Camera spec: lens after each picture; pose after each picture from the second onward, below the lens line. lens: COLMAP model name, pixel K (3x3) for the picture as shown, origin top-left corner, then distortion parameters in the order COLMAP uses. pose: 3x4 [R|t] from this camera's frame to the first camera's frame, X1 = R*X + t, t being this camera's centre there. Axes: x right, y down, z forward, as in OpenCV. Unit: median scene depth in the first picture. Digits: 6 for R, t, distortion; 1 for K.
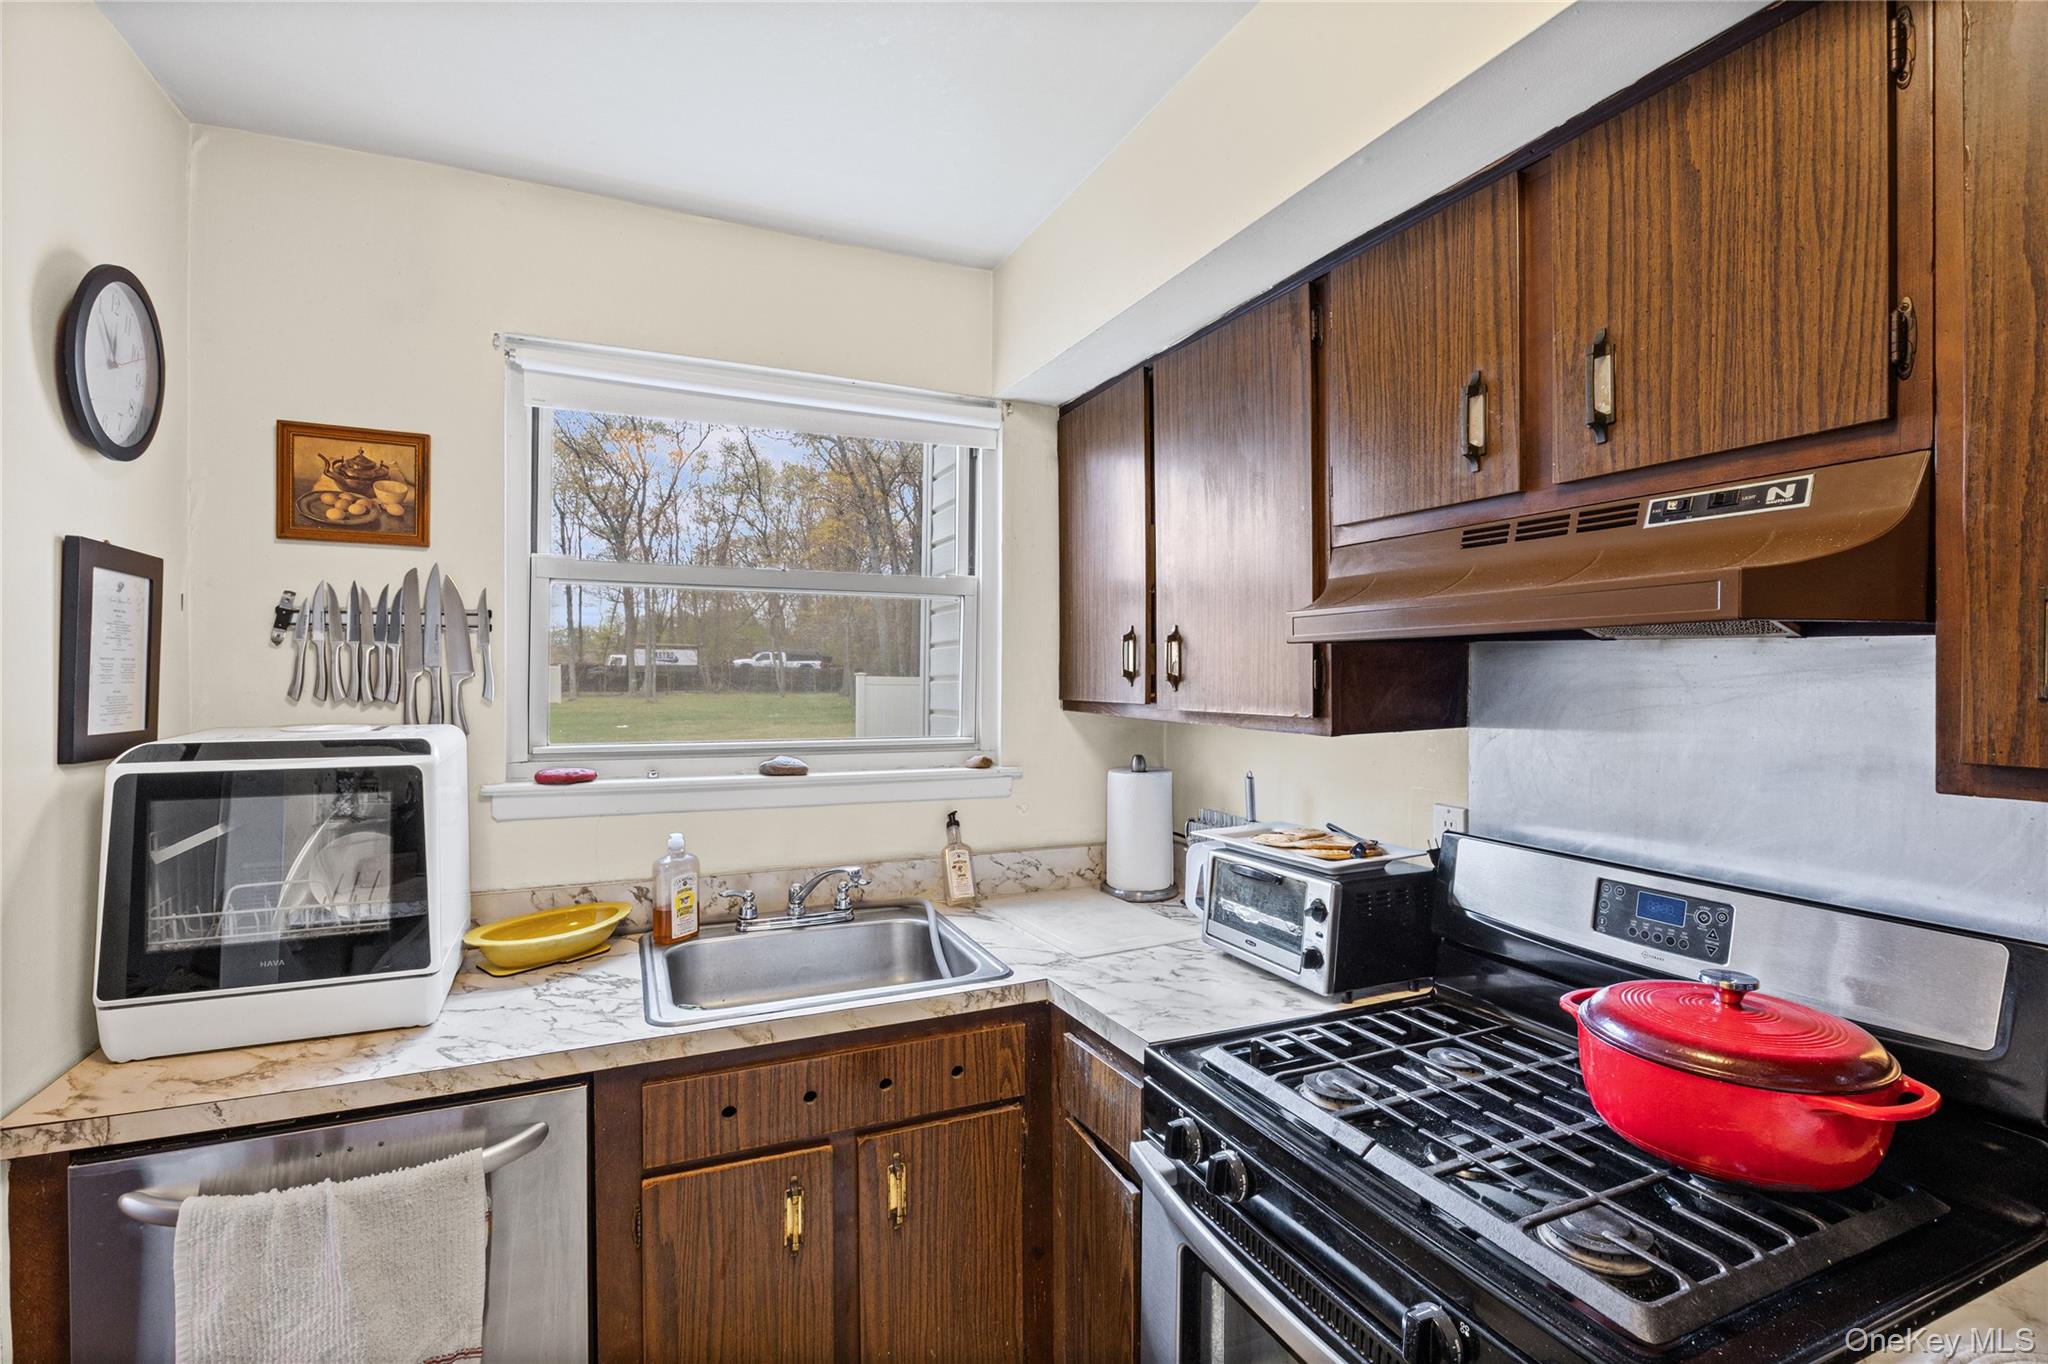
lens RADIAL K [[963.9, 0, 1033.0], [0, 963.9, 660.6], [0, 0, 1]] dist [-0.003611, -0.000370]
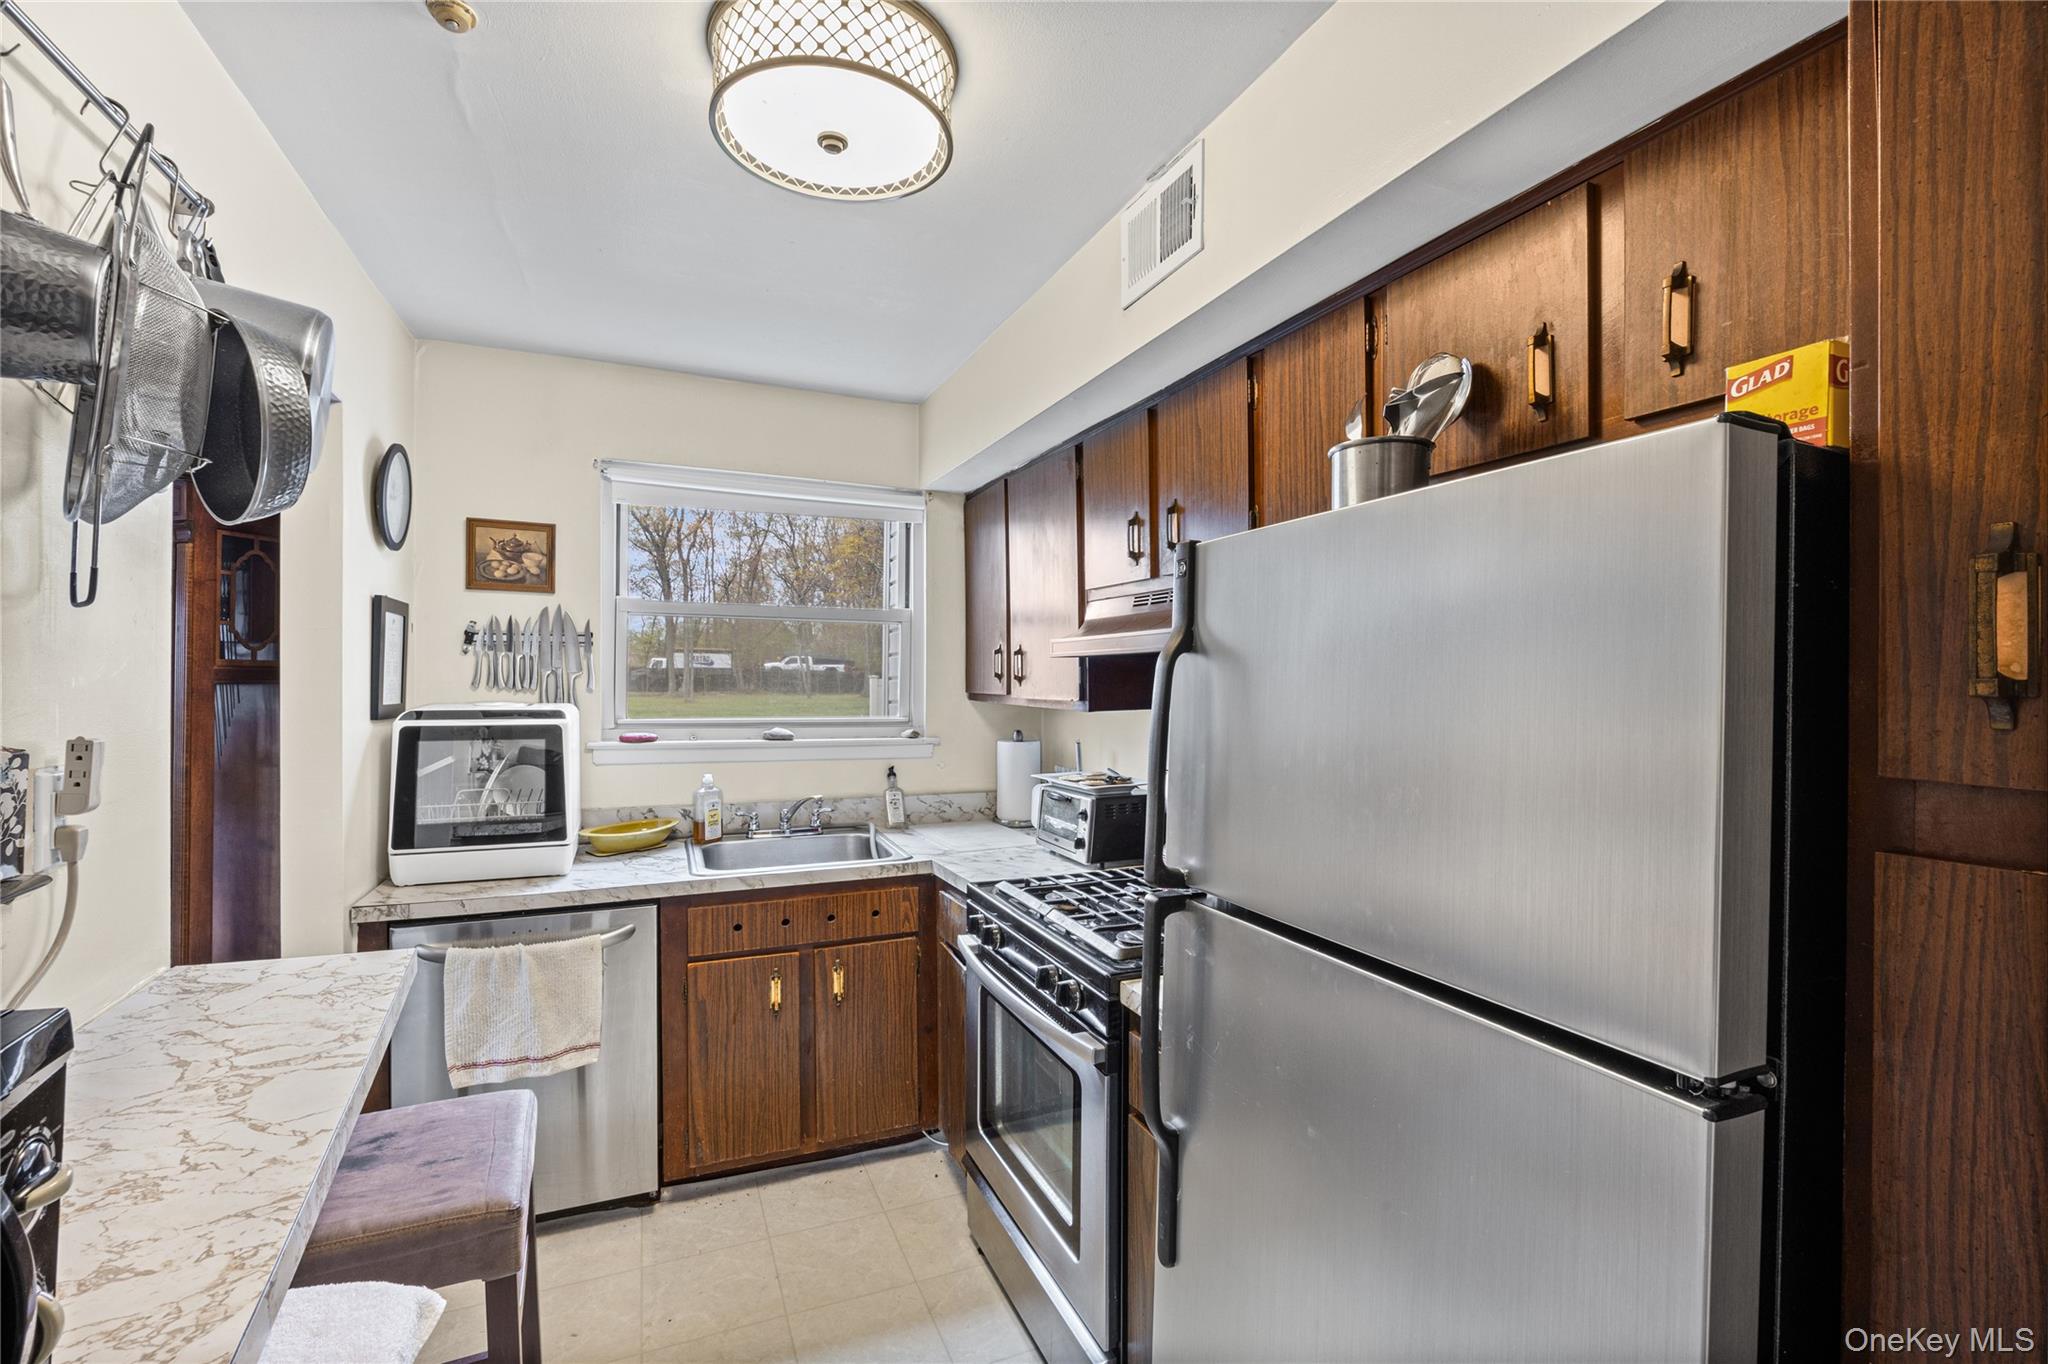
lens RADIAL K [[898.6, 0, 1024.0], [0, 898.6, 682.0], [0, 0, 1]] dist [-0.001365, -0.000150]
pose [[0.999771, 0.006271, -0.020450, 0.200357], [-0.005895, 0.999814, 0.018382, -0.002372], [0.020562, -0.018257, 0.999622, -0.519816]]
